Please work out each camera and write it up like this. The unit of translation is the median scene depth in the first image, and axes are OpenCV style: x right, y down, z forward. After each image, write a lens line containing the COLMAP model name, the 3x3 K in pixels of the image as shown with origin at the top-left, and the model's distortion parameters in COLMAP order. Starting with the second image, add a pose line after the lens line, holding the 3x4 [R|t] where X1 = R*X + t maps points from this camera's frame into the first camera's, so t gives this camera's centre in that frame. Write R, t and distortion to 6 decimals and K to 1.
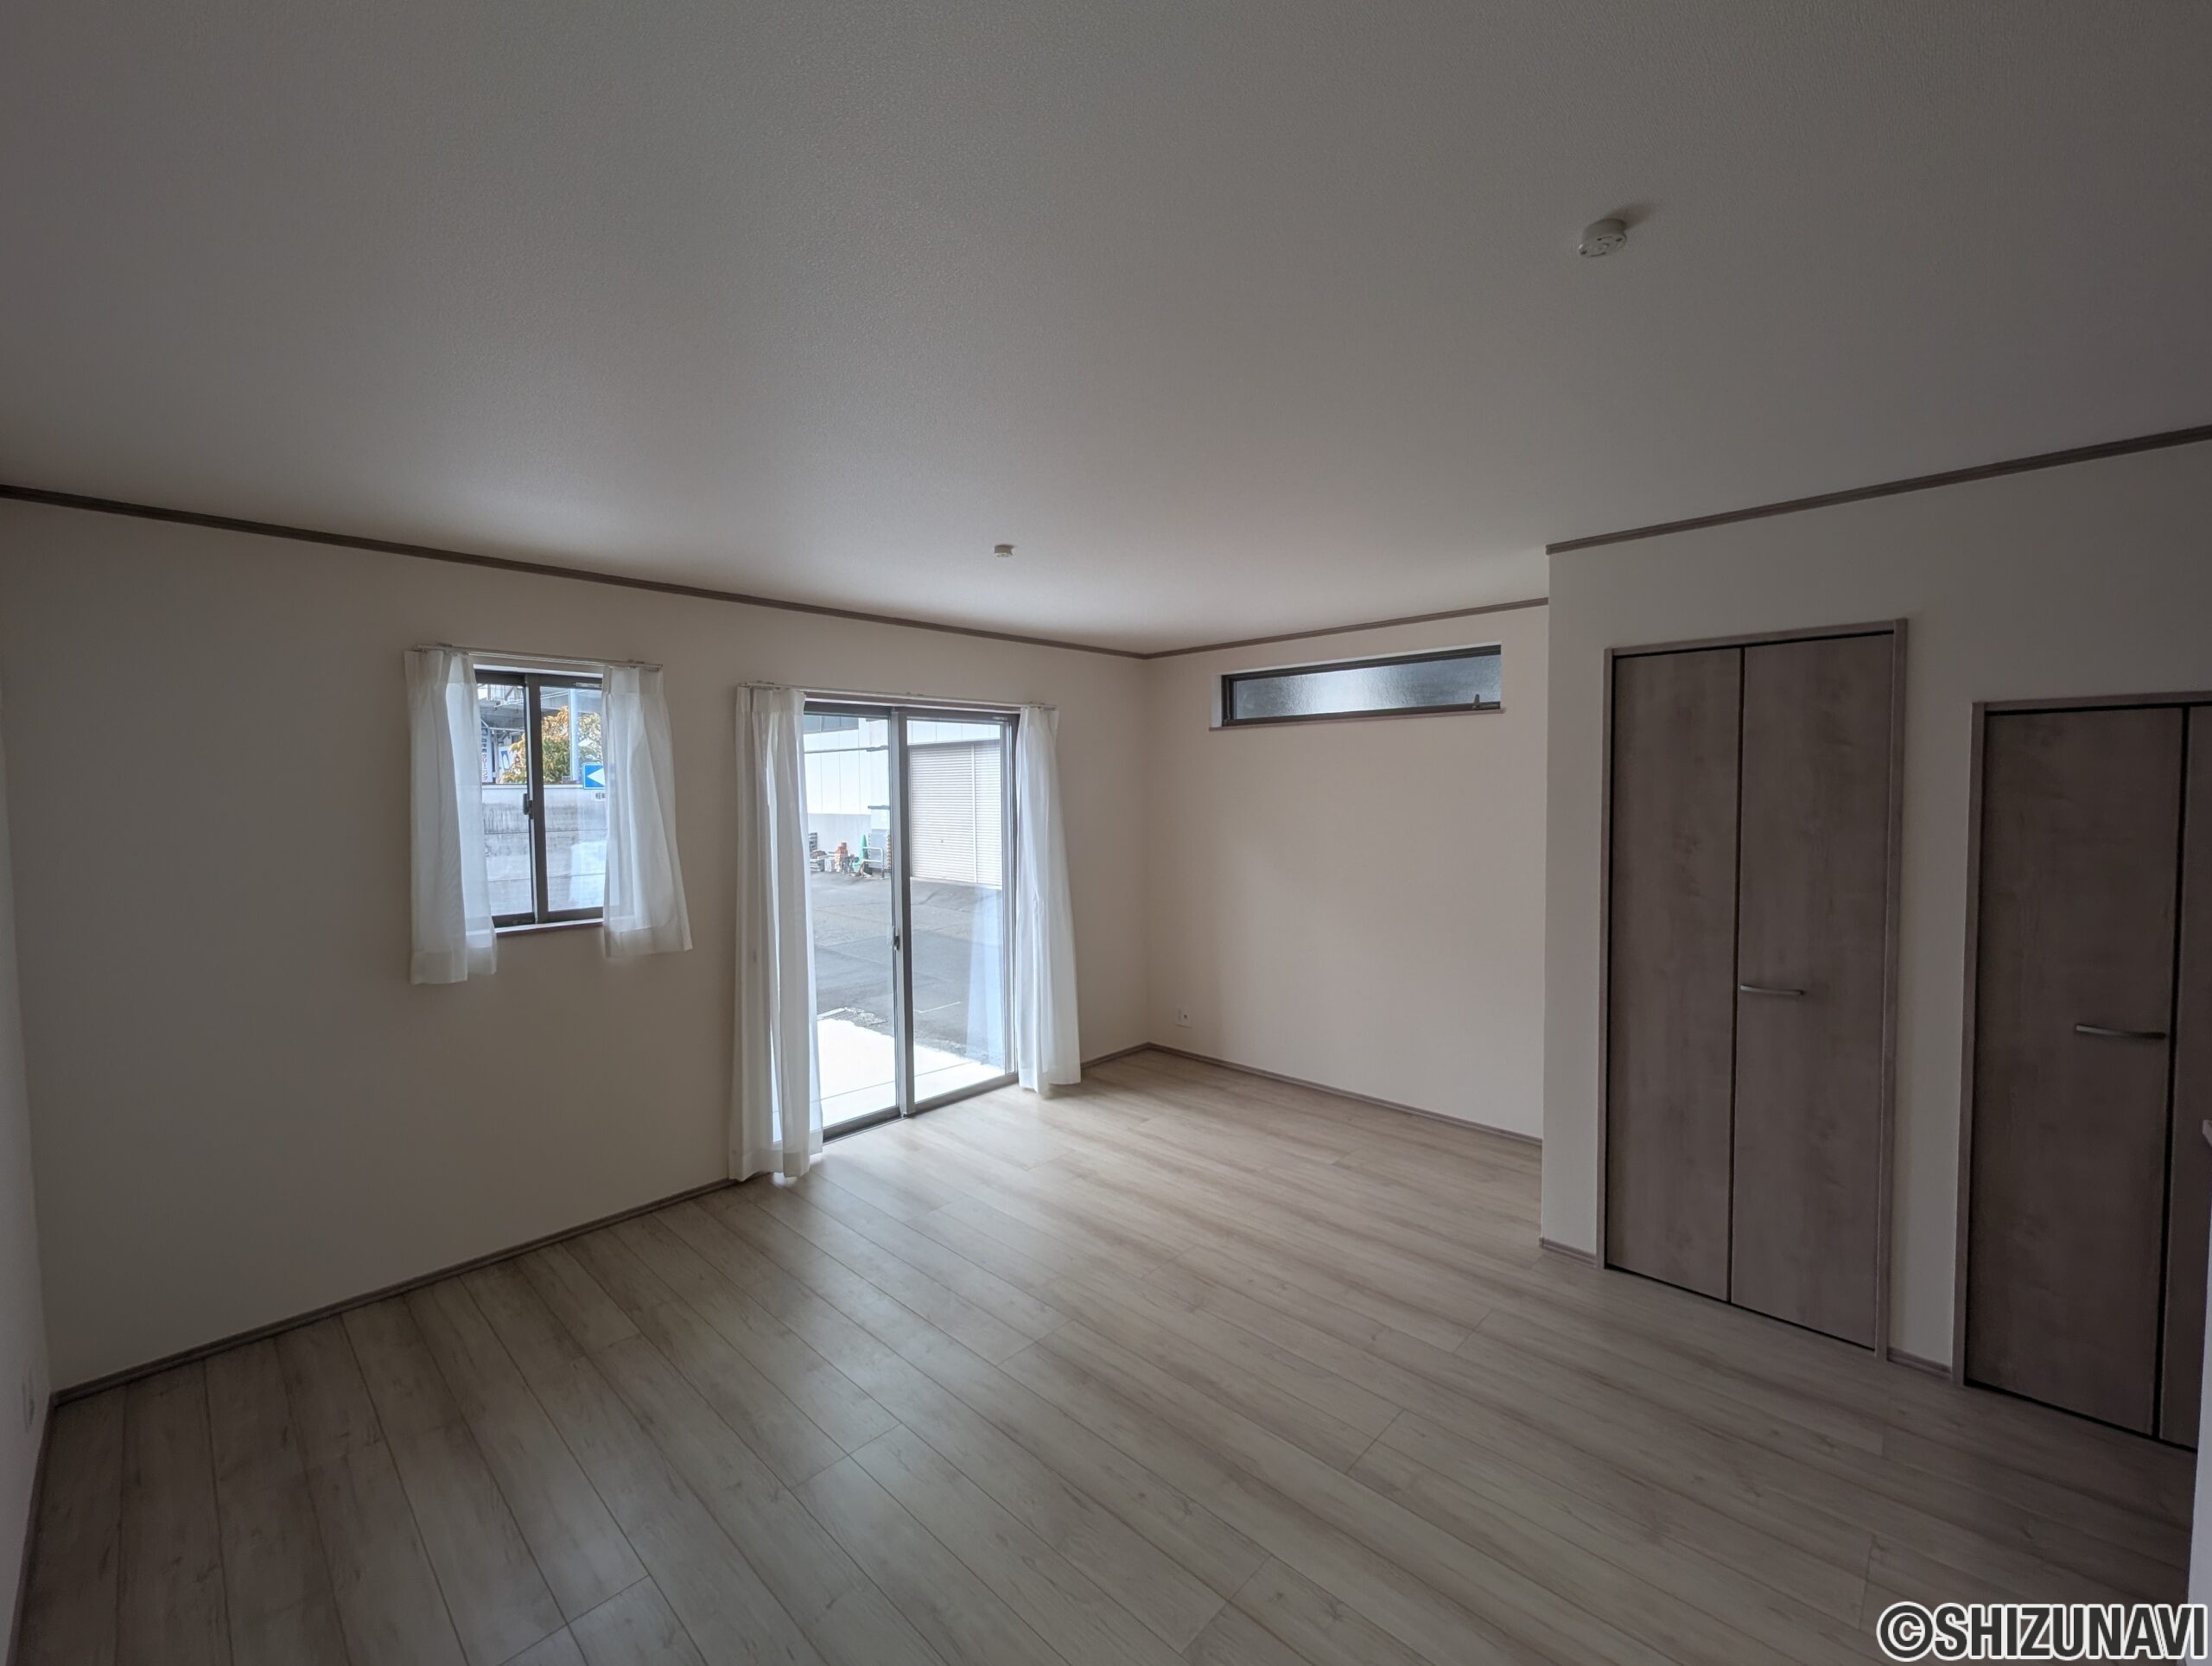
lens RADIAL K [[910.5, 0, 1103.3], [0, 910.5, 827.4], [0, 0, 1]] dist [0.002514, -0.001220]
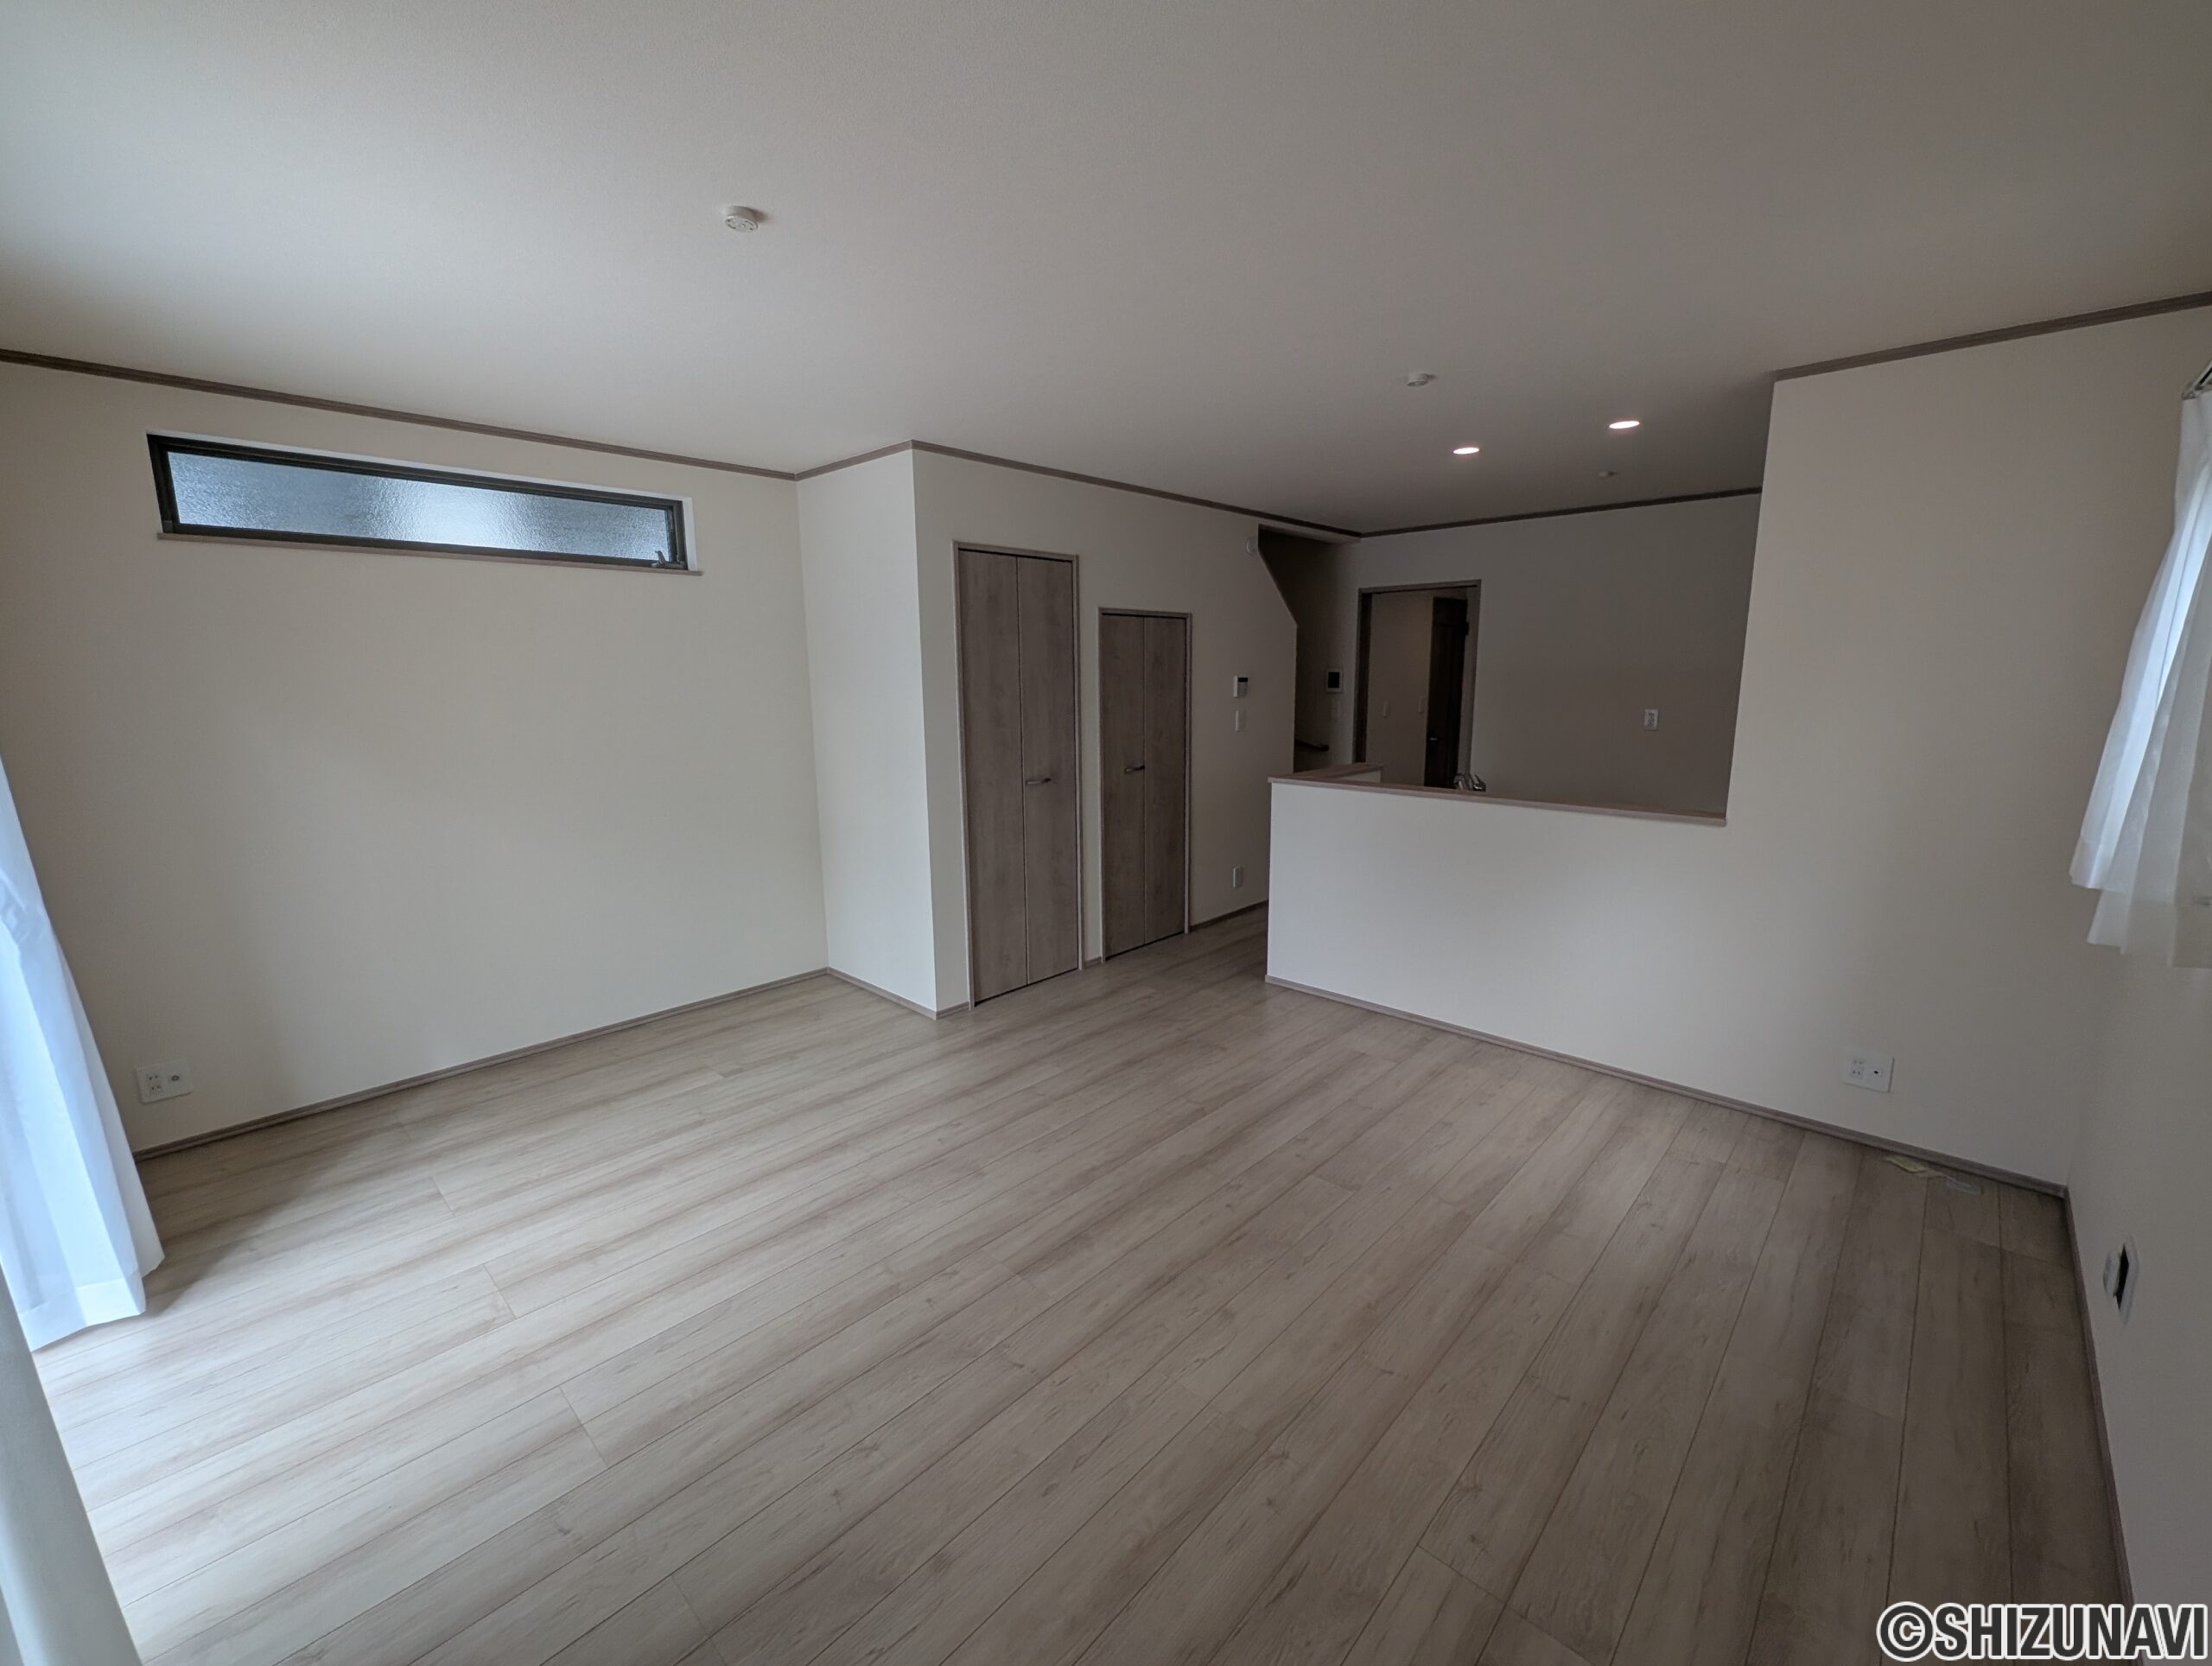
lens RADIAL K [[910.5, 0, 1110.9], [0, 910.5, 836.6], [0, 0, 1]] dist [0.002514, -0.001220]
pose [[-0.009998, -0.173344, 0.984811, -0.678369], [0.054206, 0.983318, 0.173631, 0.003033], [-0.998480, 0.055119, -0.000435, 0.695677]]
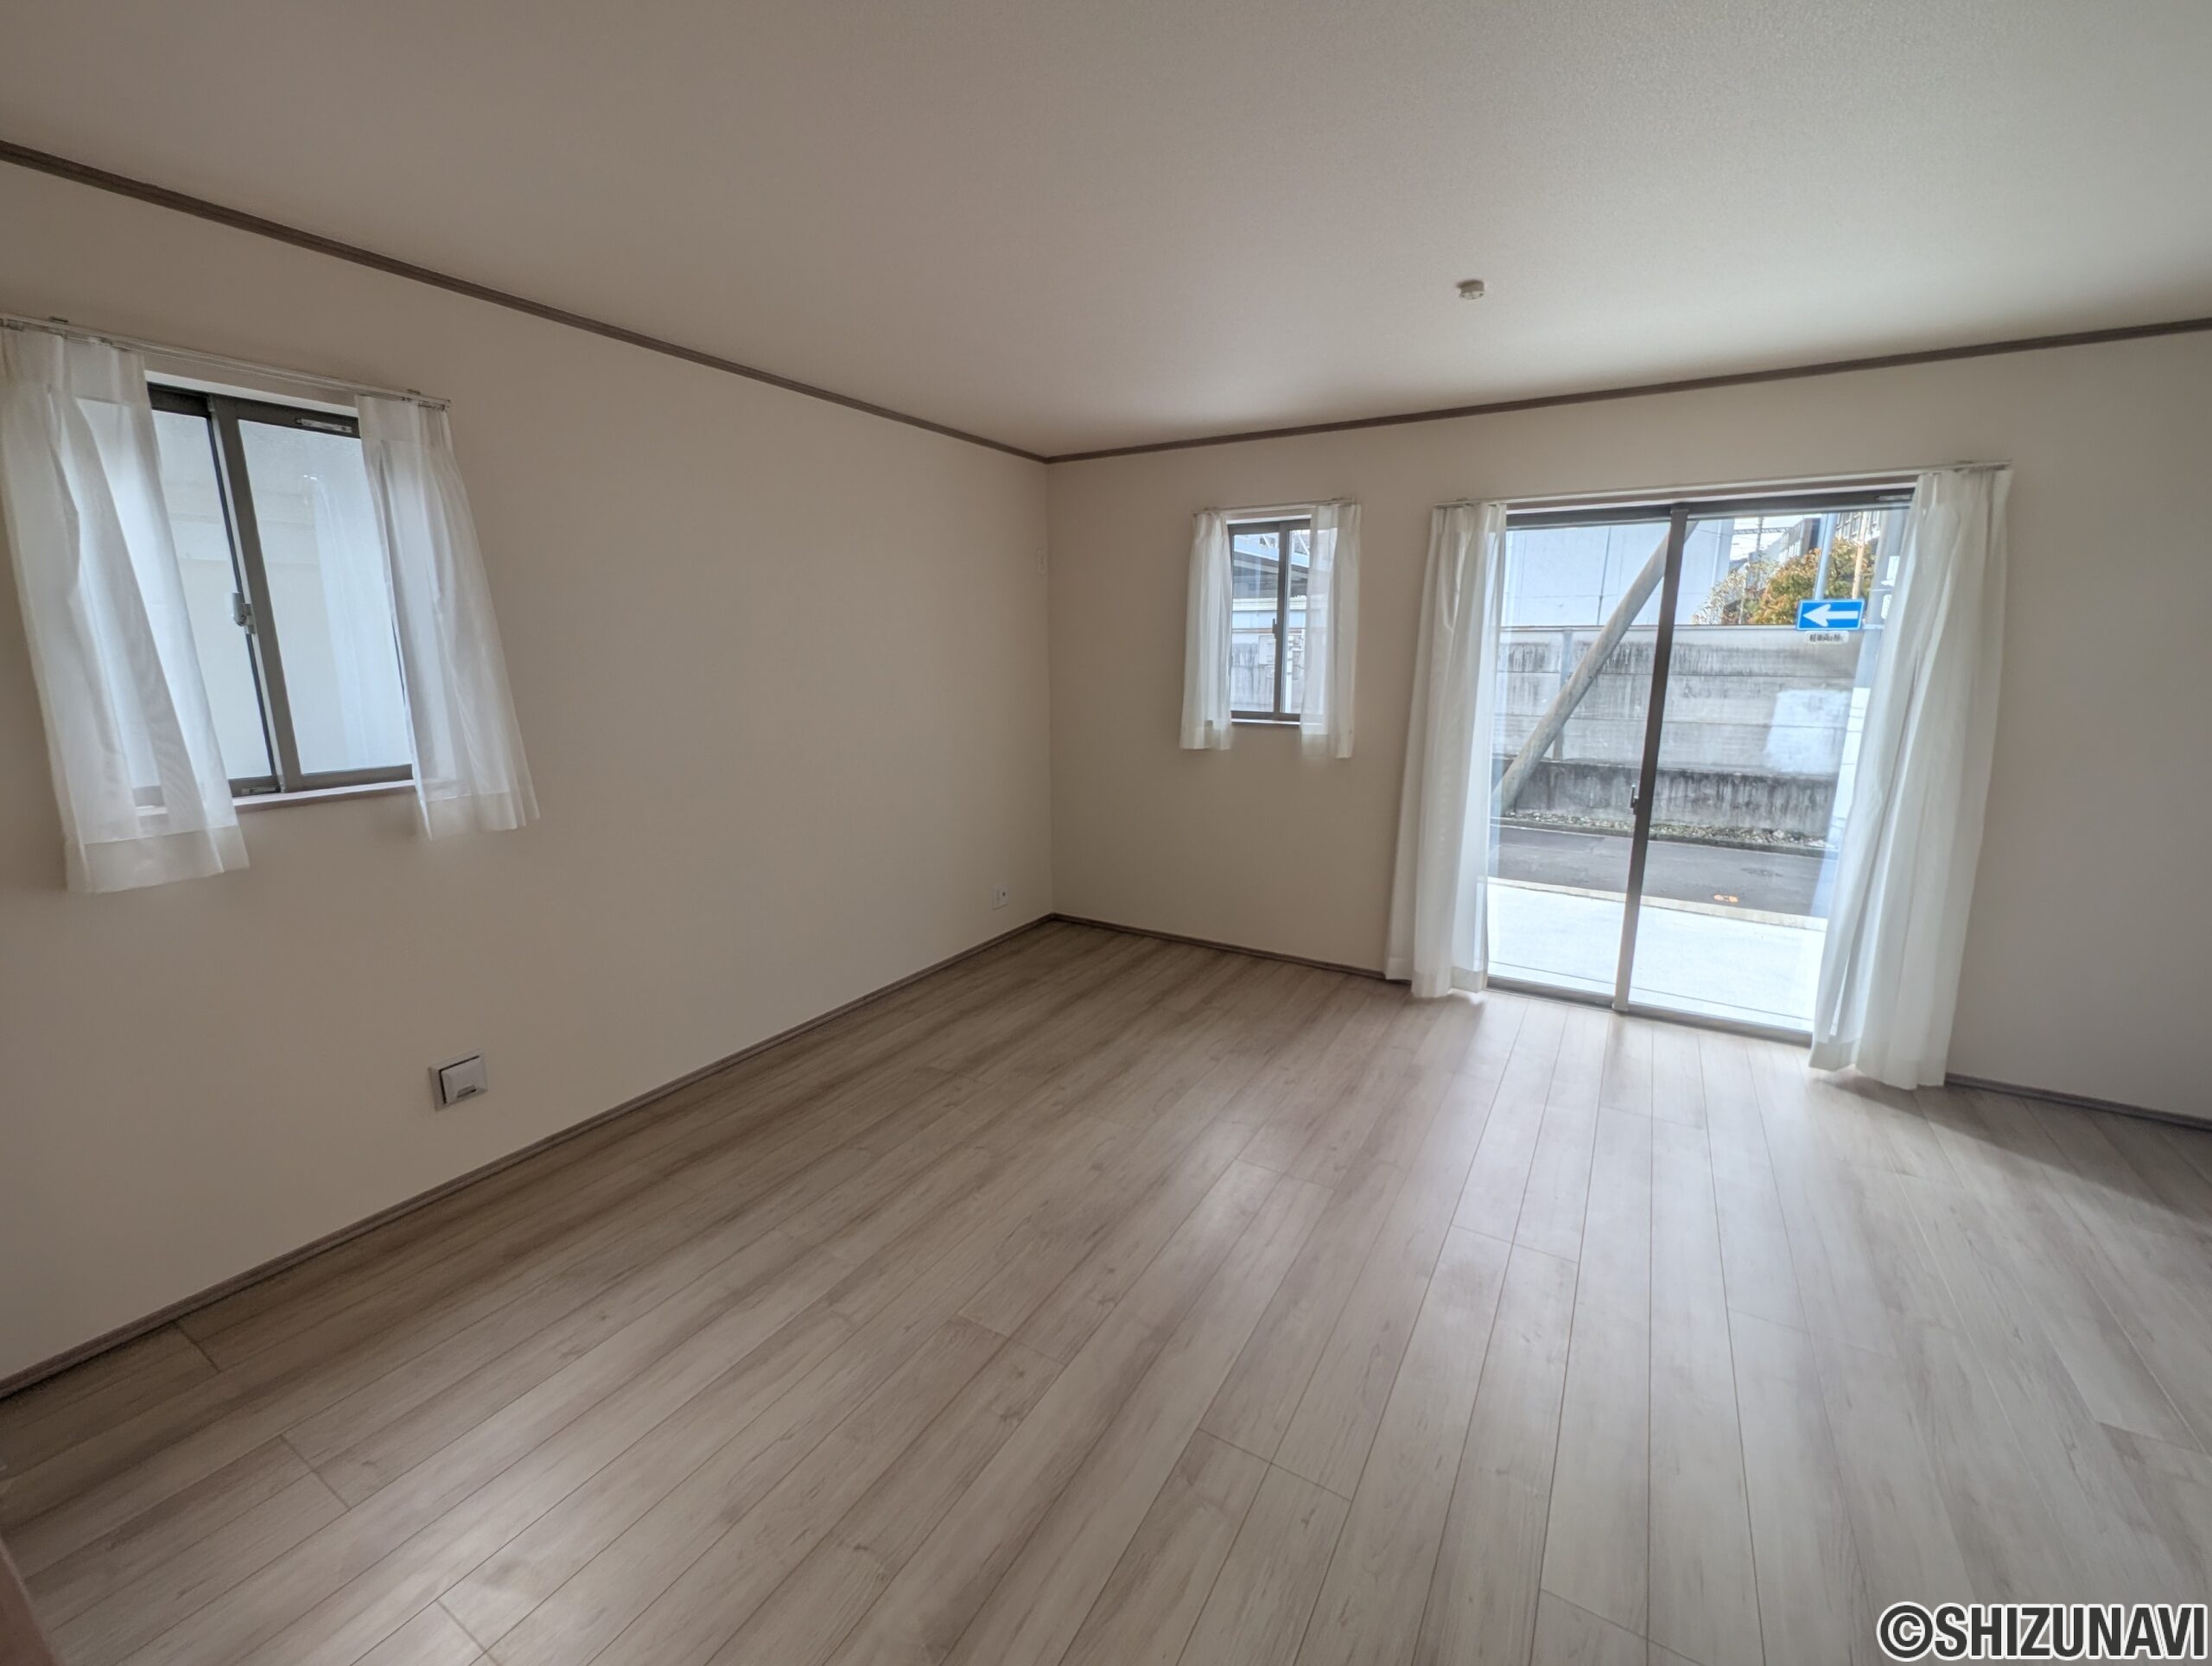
lens RADIAL K [[910.5, 0, 1111.8], [0, 910.5, 824.8], [0, 0, 1]] dist [0.002514, -0.001220]
pose [[0.230850, 0.203714, -0.951425, 0.584687], [-0.049224, 0.979030, 0.197681, 0.005427], [0.971743, 0.001198, 0.236037, 0.458226]]
